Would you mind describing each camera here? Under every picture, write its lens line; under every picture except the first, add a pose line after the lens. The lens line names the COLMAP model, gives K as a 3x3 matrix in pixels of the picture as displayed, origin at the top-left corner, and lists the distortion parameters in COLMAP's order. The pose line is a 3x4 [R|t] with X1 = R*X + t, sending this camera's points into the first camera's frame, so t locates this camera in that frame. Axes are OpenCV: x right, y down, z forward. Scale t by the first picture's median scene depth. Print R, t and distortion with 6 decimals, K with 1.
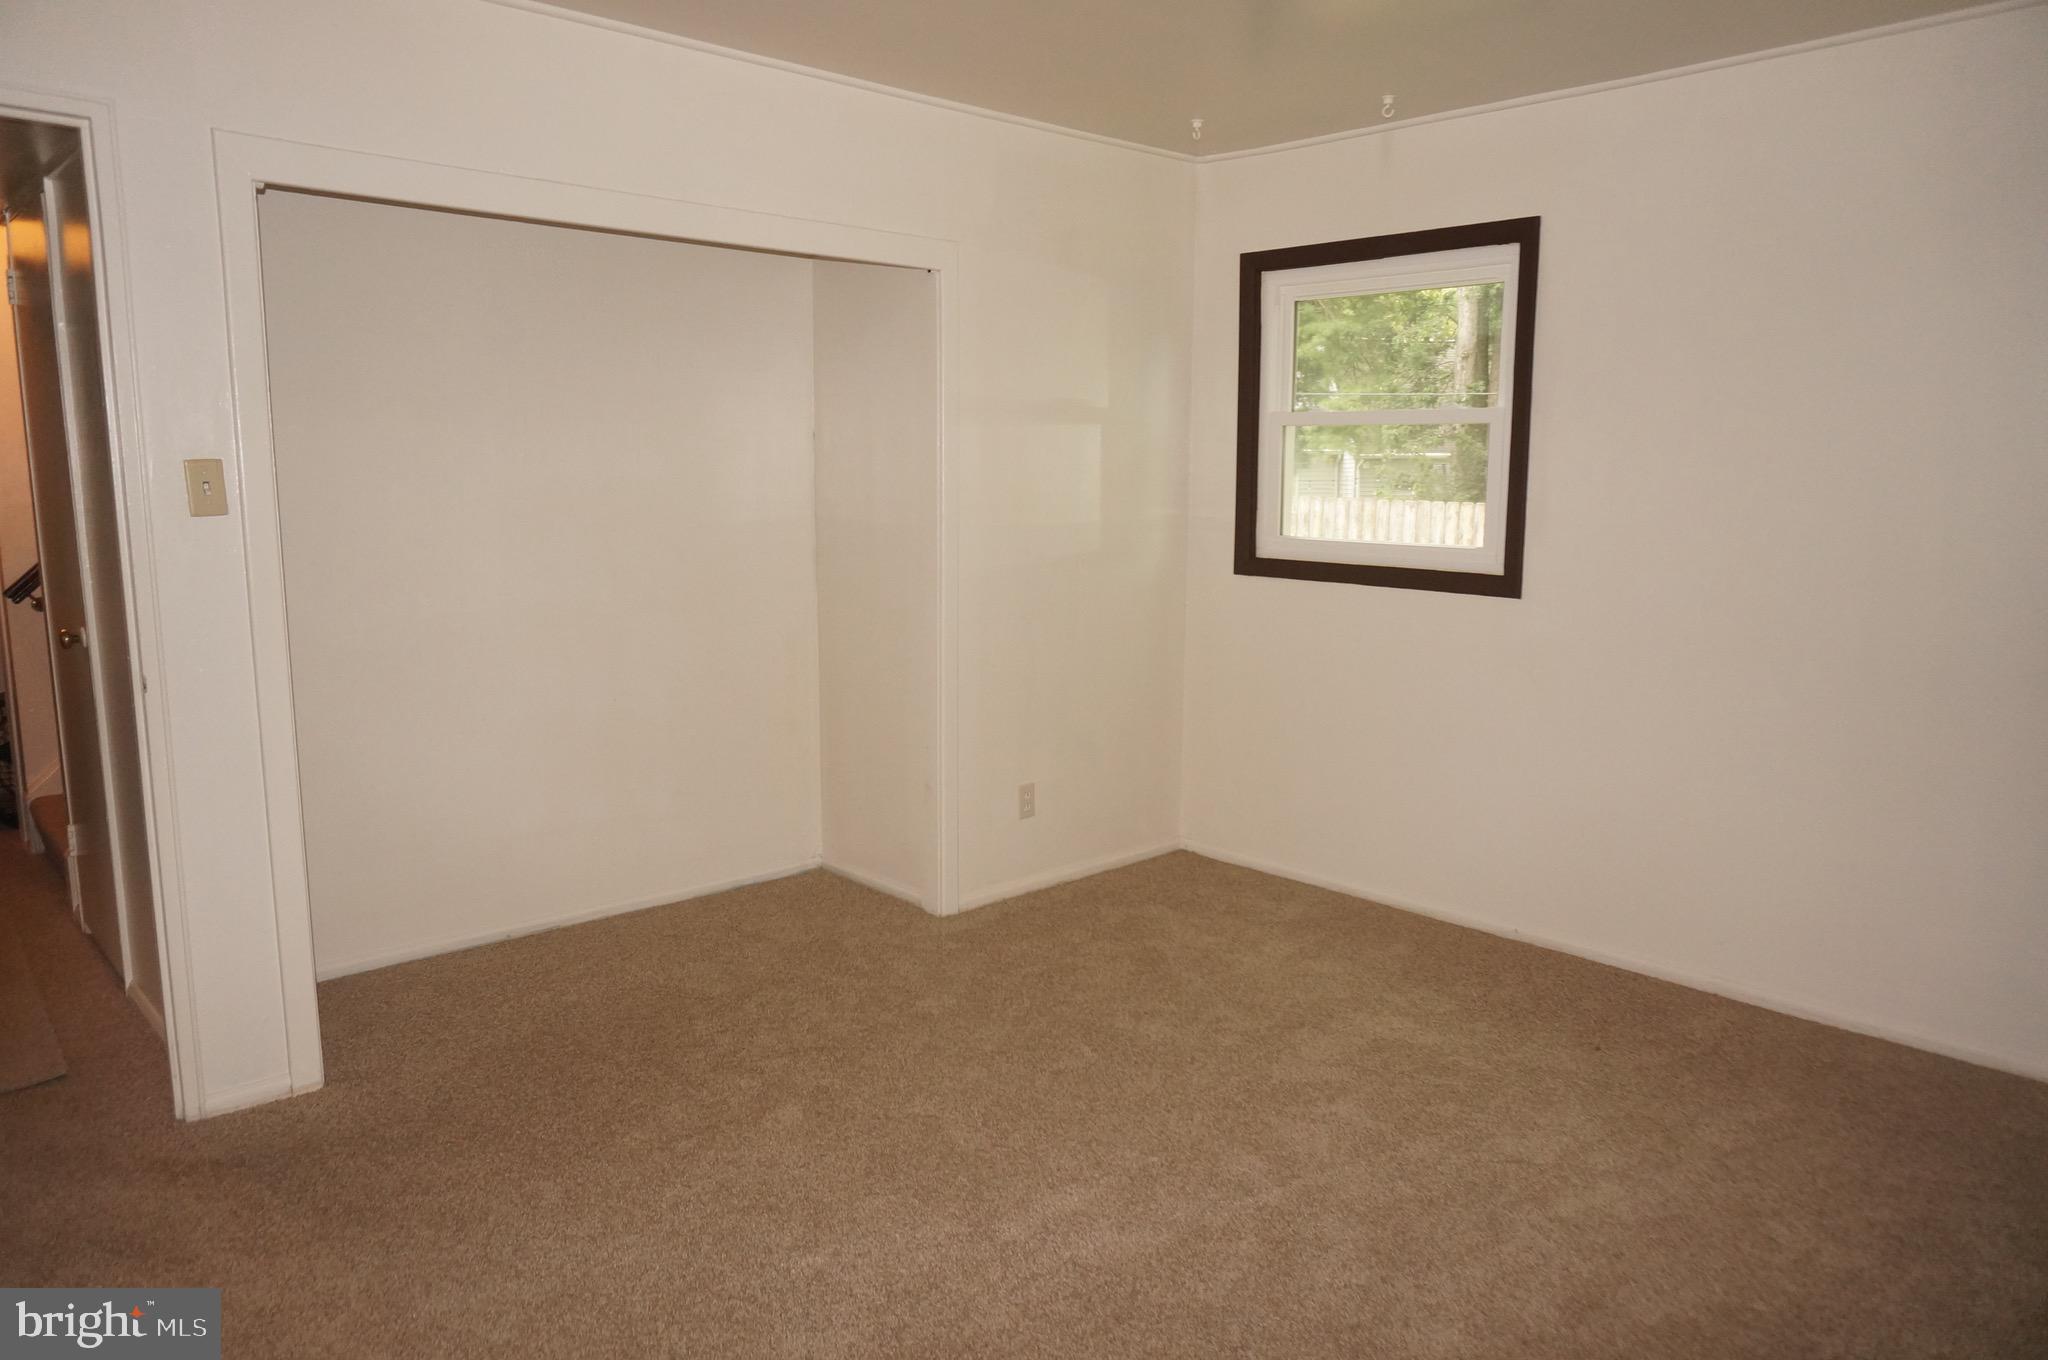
lens RADIAL K [[1378.0, 0, 1024.0], [0, 1378.0, 680.0], [0, 0, 1]] dist [-0.031454, 0.003299]
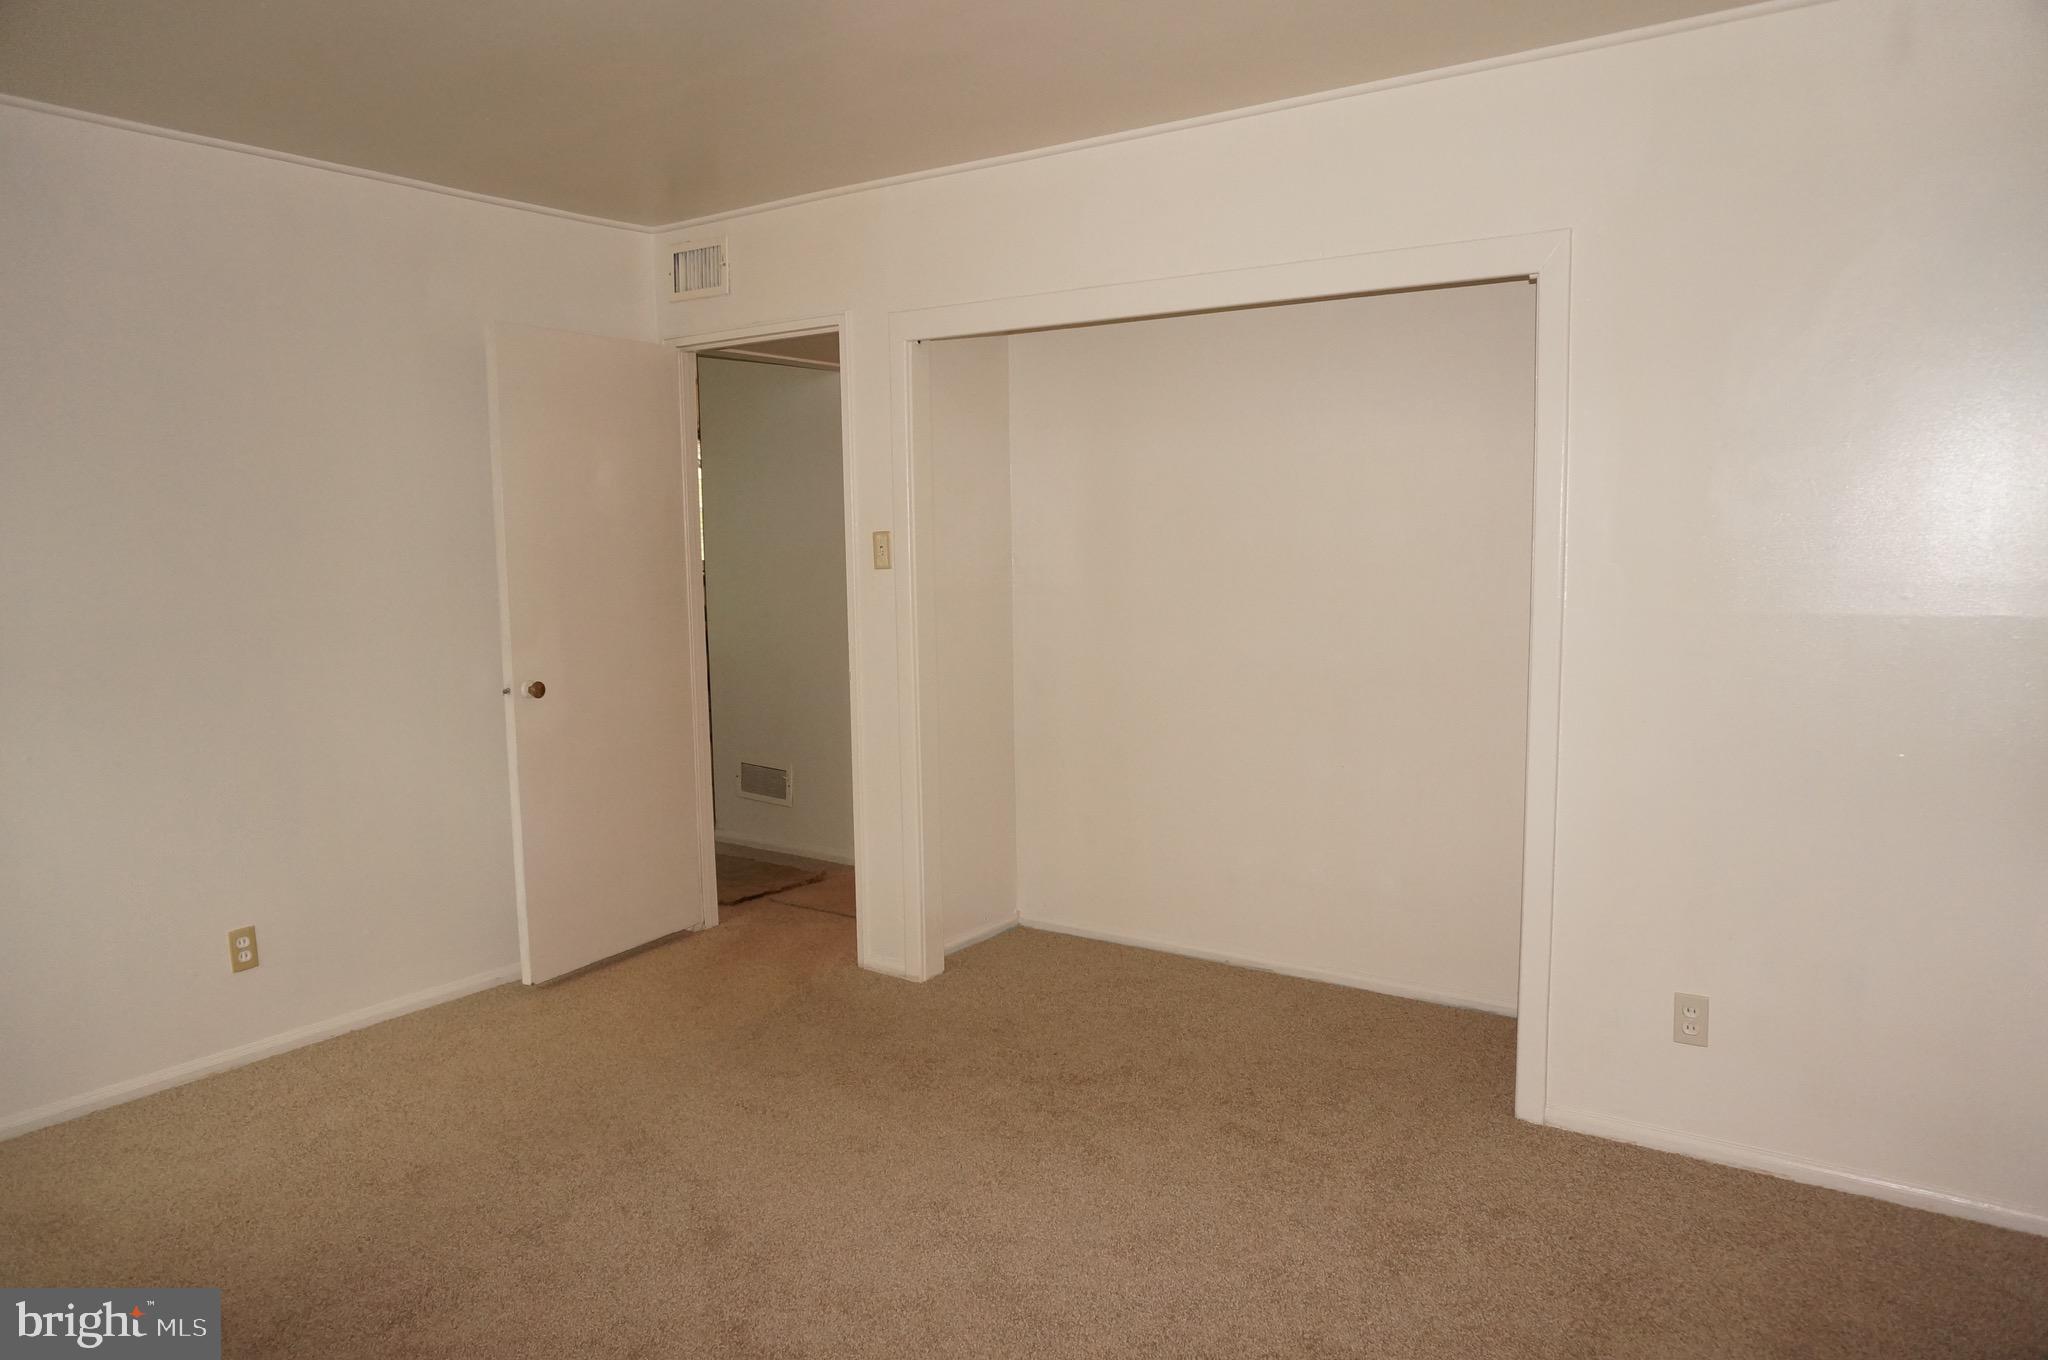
lens RADIAL K [[1378.0, 0, 1024.0], [0, 1378.0, 680.0], [0, 0, 1]] dist [-0.031454, 0.003299]
pose [[0.224264, 0.097111, -0.969678, 0.917966], [-0.139972, 0.987915, 0.066565, -0.123867], [0.964424, 0.120800, 0.235147, 0.813746]]
